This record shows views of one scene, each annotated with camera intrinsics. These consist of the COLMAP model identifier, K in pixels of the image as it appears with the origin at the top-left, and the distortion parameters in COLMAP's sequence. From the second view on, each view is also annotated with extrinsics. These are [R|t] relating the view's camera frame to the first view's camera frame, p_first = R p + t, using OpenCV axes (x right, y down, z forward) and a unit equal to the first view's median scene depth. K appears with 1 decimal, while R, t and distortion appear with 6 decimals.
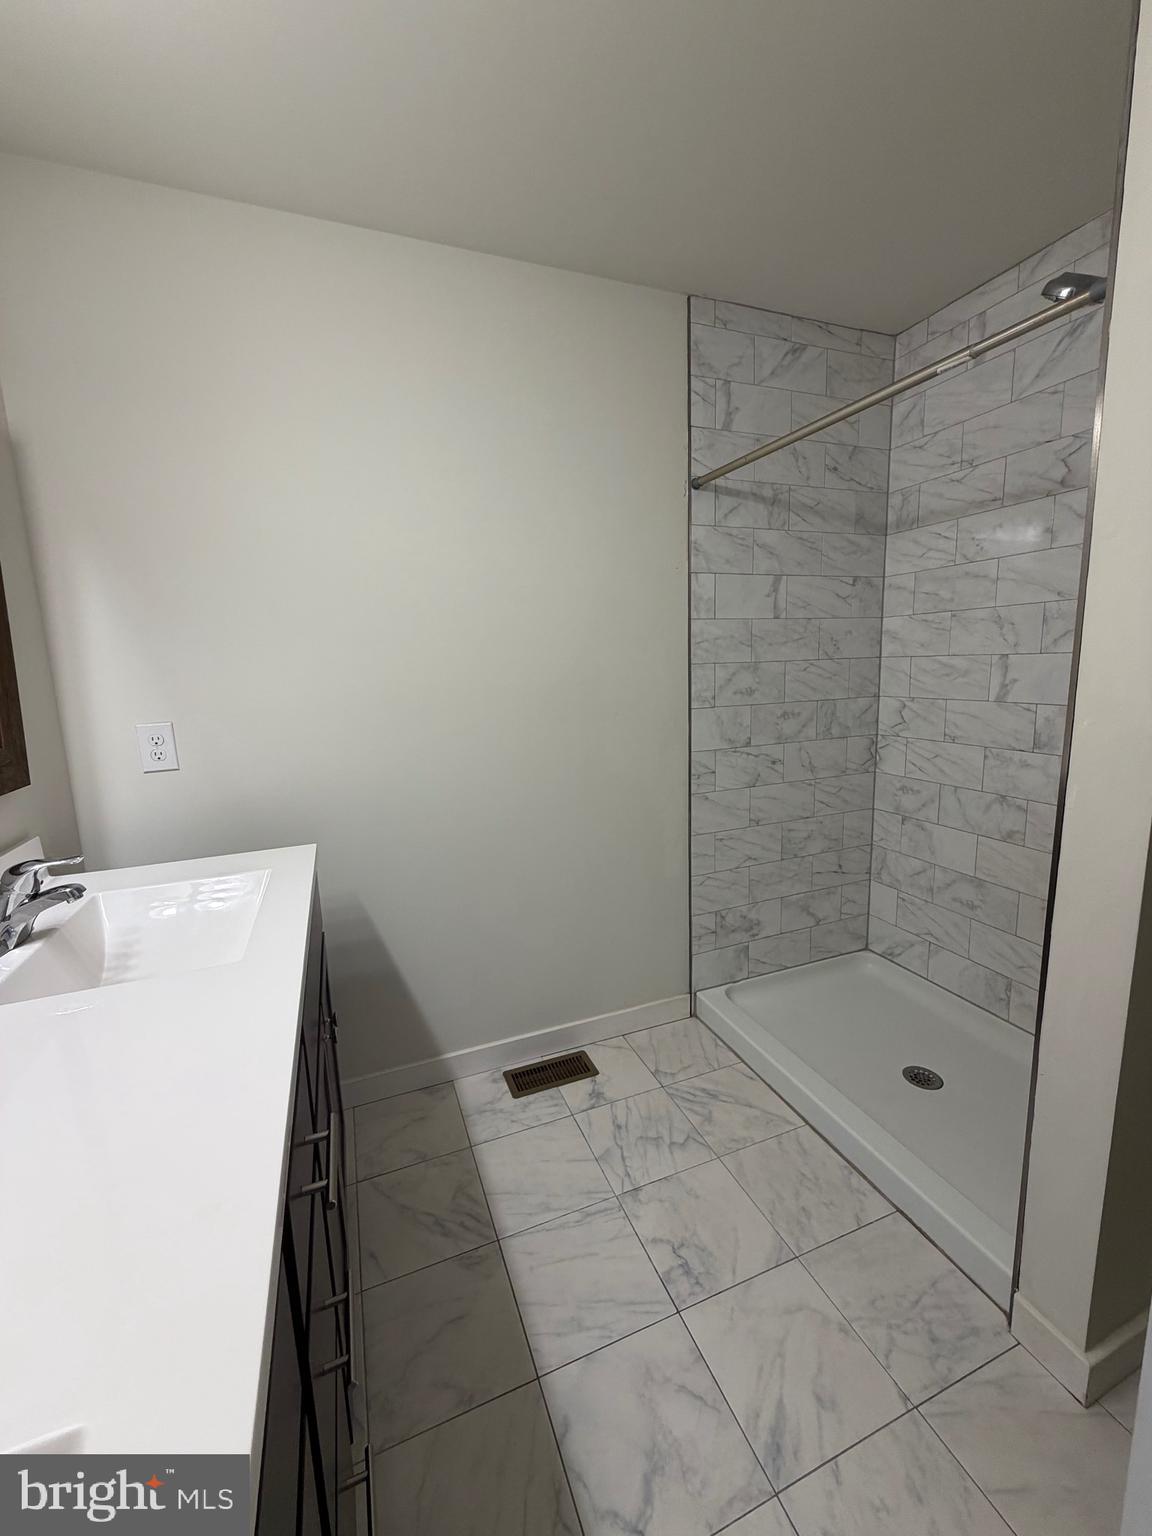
lens RADIAL K [[616.1, 0, 581.7], [0, 616.1, 762.9], [0, 0, 1]] dist [-0.001475, 0.000935]
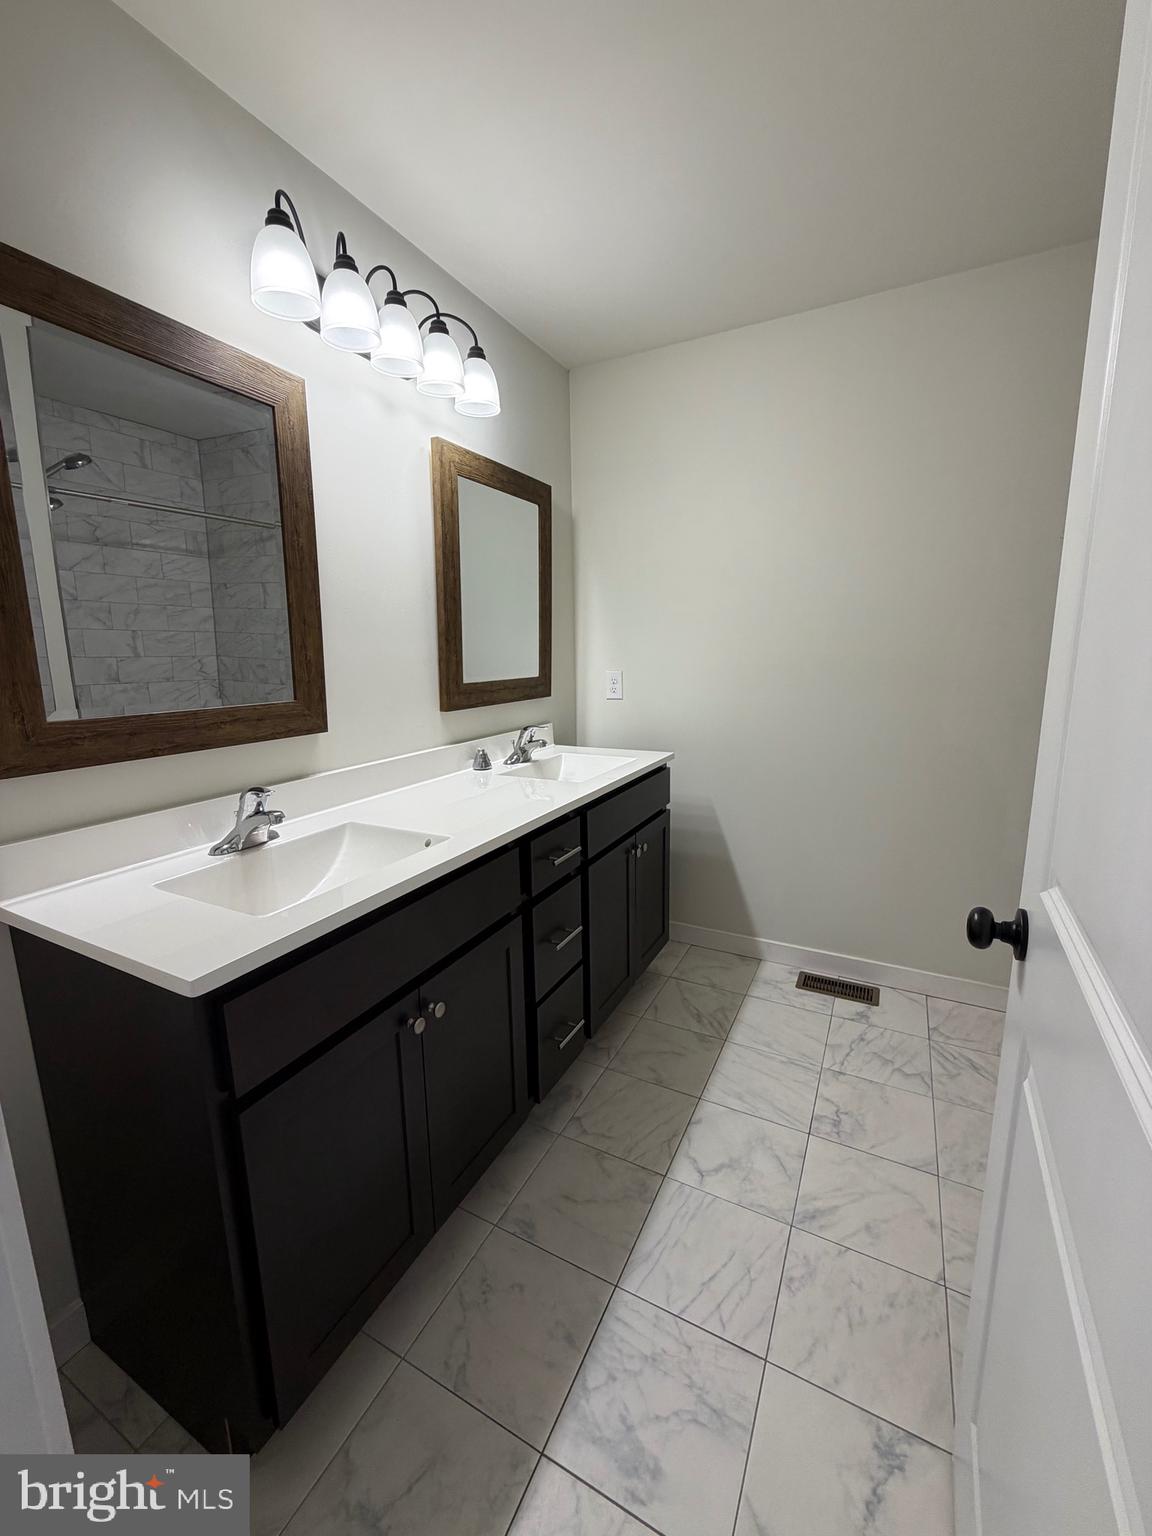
lens RADIAL K [[616.1, 0, 574.0], [0, 616.1, 763.8], [0, 0, 1]] dist [-0.001475, 0.000935]
pose [[0.652777, 0.158066, -0.740876, 0.550023], [-0.126871, 0.986988, 0.098789, 0.035324], [0.746851, 0.029509, 0.664336, -0.222098]]
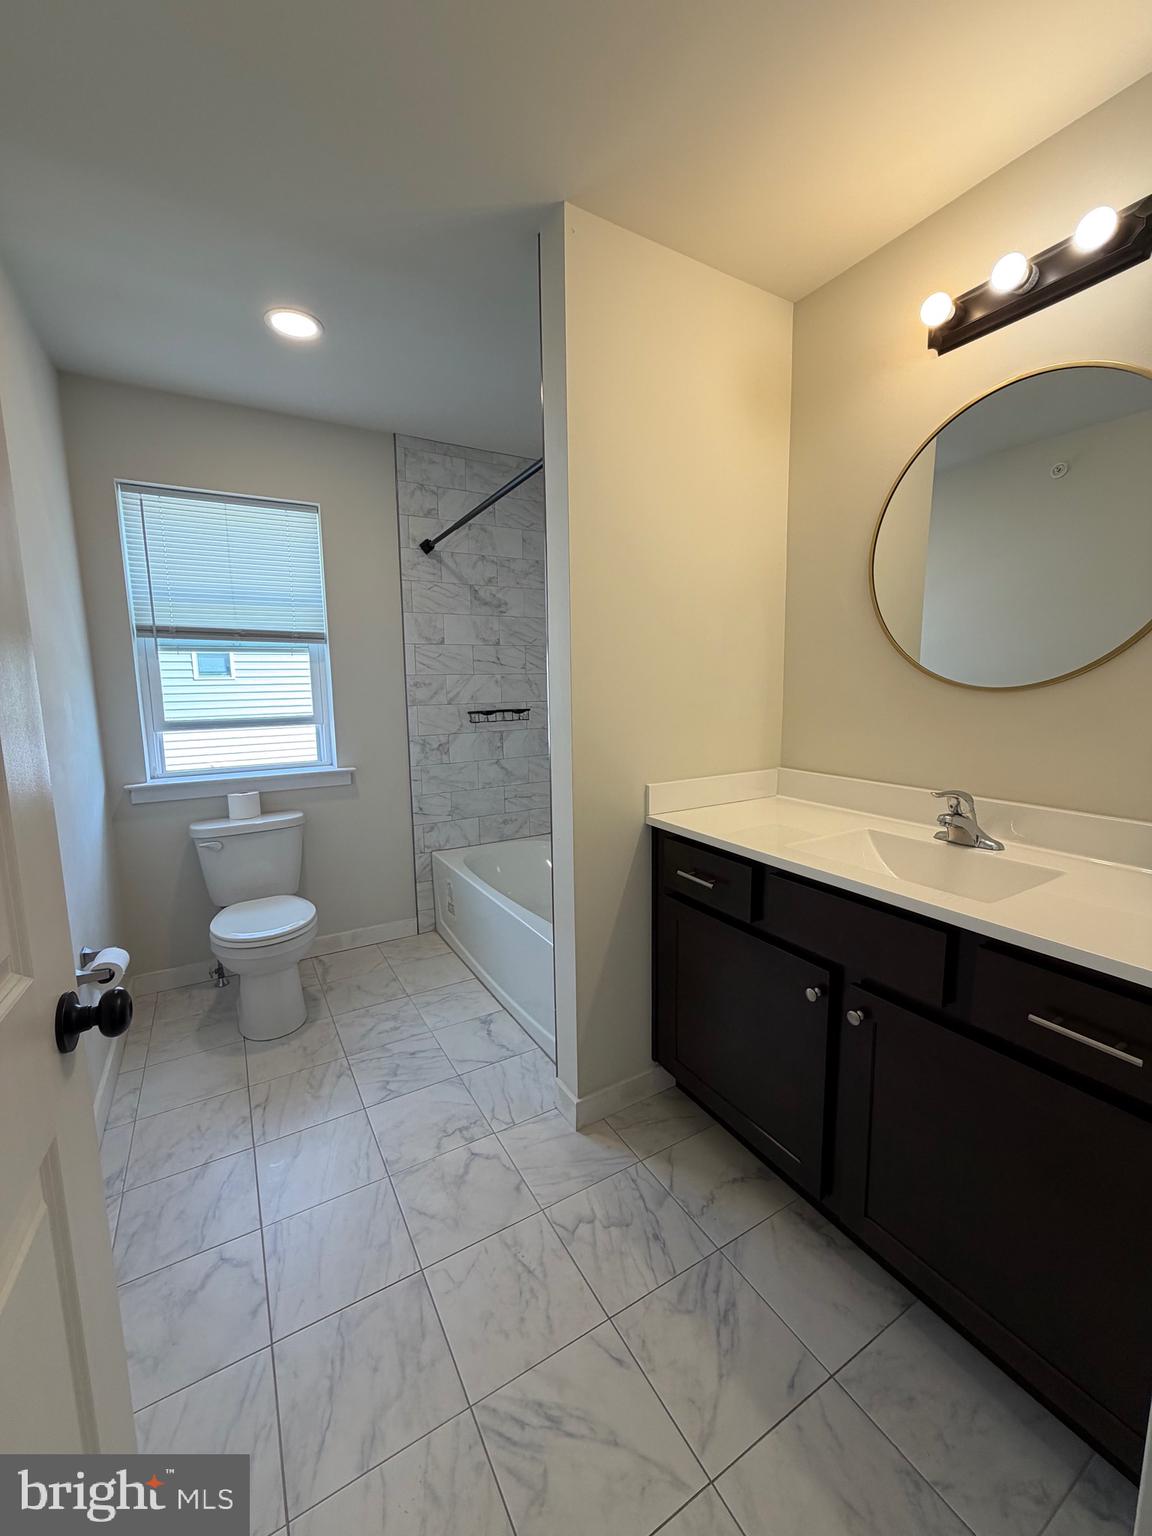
lens RADIAL K [[616.1, 0, 580.0], [0, 616.1, 766.6], [0, 0, 1]] dist [-0.001475, 0.000935]
pose [[-0.988939, 0.057817, -0.136587, -0.019049], [0.015324, 0.955795, 0.293636, -0.214255], [0.147527, 0.288295, -0.946109, 1.463468]]
